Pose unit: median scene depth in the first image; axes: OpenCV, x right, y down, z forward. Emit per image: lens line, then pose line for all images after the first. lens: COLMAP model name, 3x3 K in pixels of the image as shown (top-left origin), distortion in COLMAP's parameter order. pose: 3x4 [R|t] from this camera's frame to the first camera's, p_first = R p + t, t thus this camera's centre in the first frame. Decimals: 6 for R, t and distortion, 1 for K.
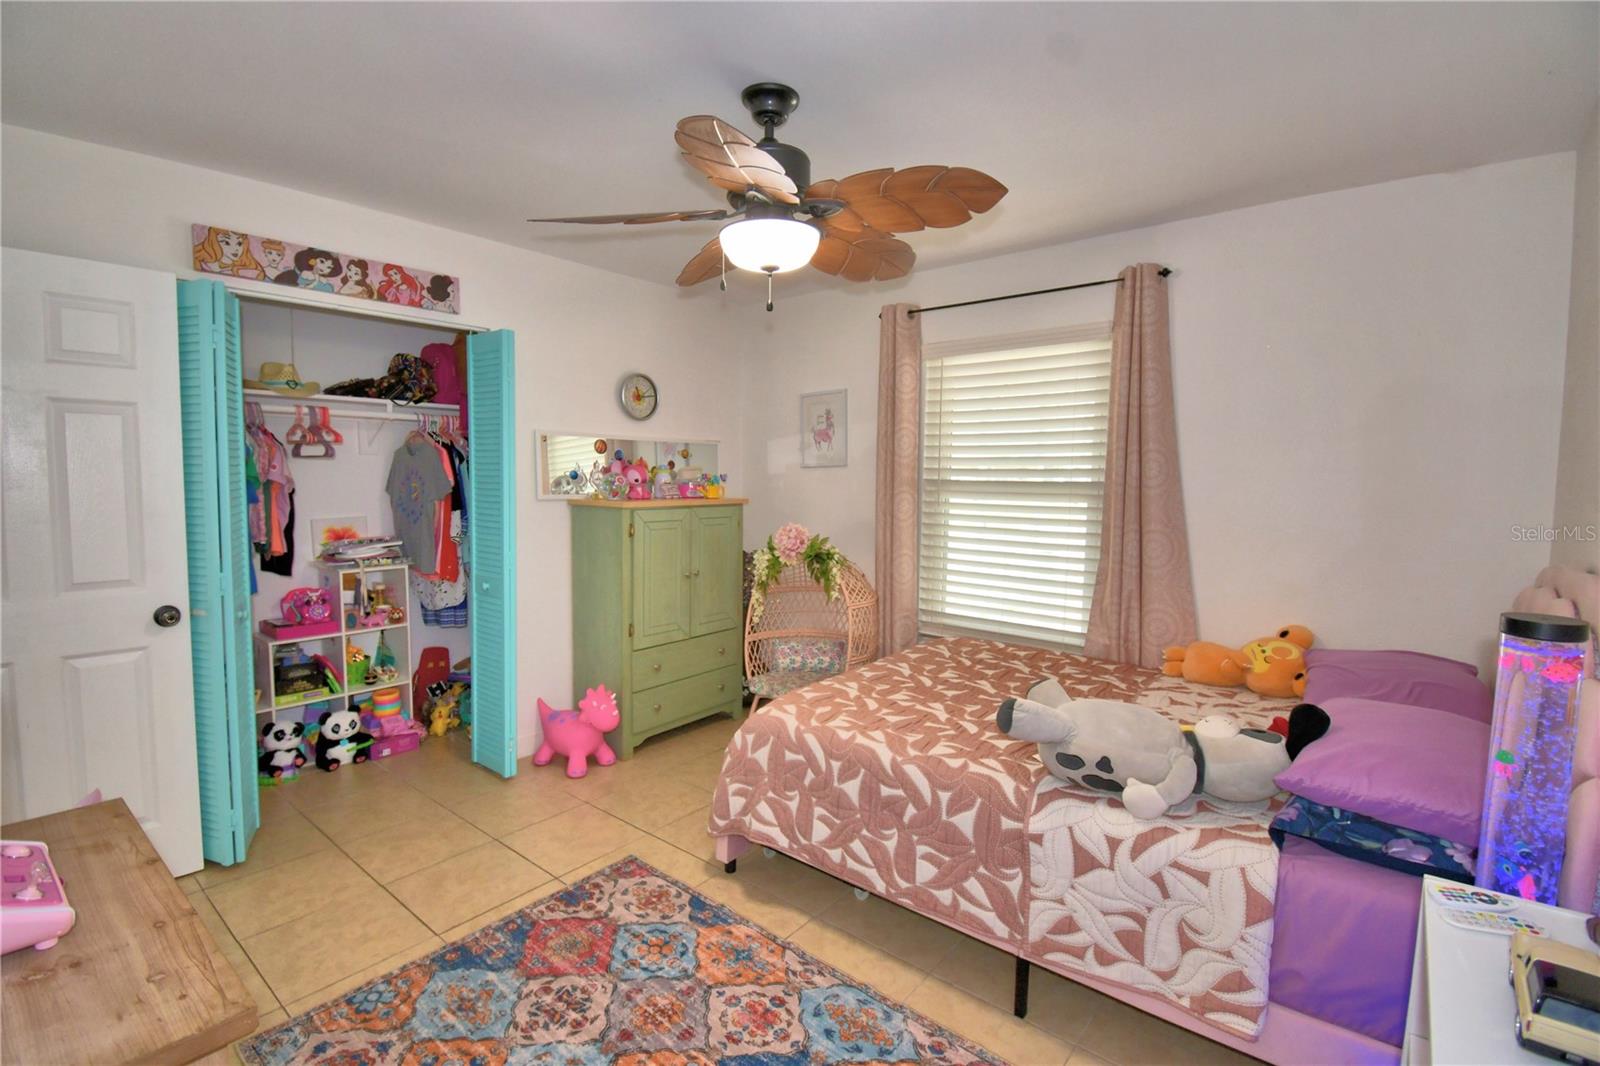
lens RADIAL K [[716.1, 0, 794.8], [0, 716.1, 531.8], [0, 0, 1]] dist [0.028054, -0.029218]
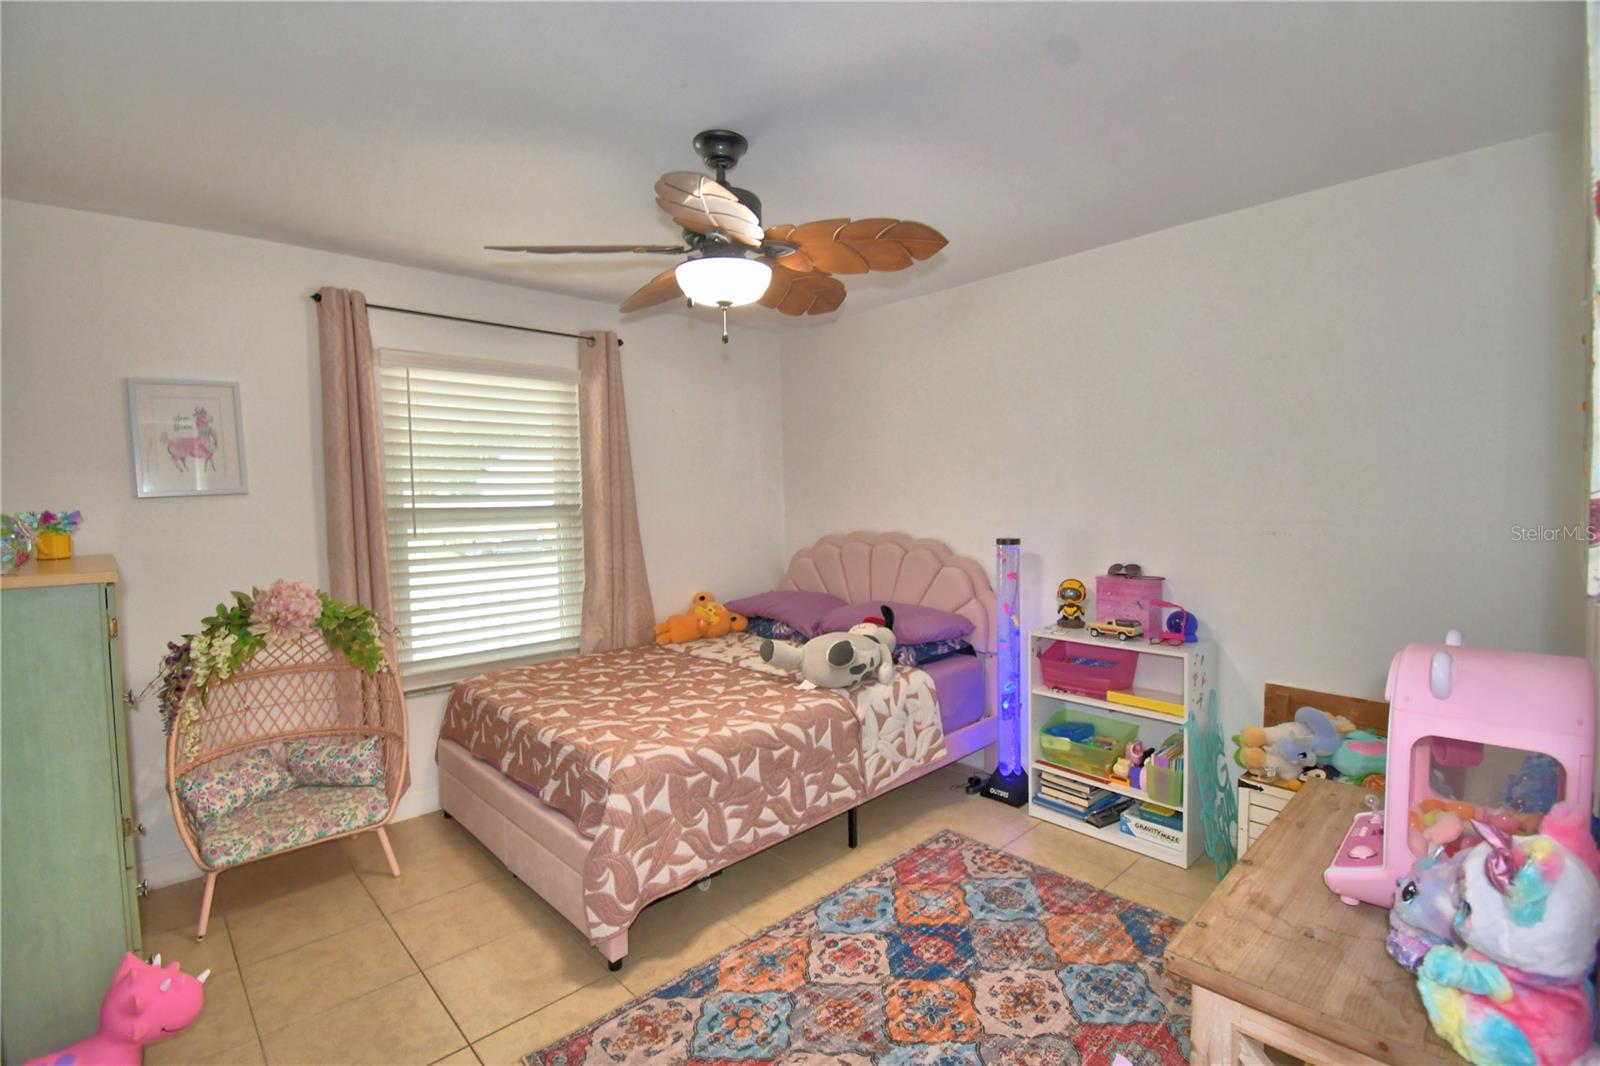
lens RADIAL K [[701.0, 0, 793.2], [0, 701.0, 532.2], [0, 0, 1]] dist [0.023036, -0.027368]
pose [[0.151129, -0.063483, 0.986473, -1.050523], [0.099850, 0.993812, 0.048658, -0.072307], [-0.983458, 0.091146, 0.156533, 0.767513]]
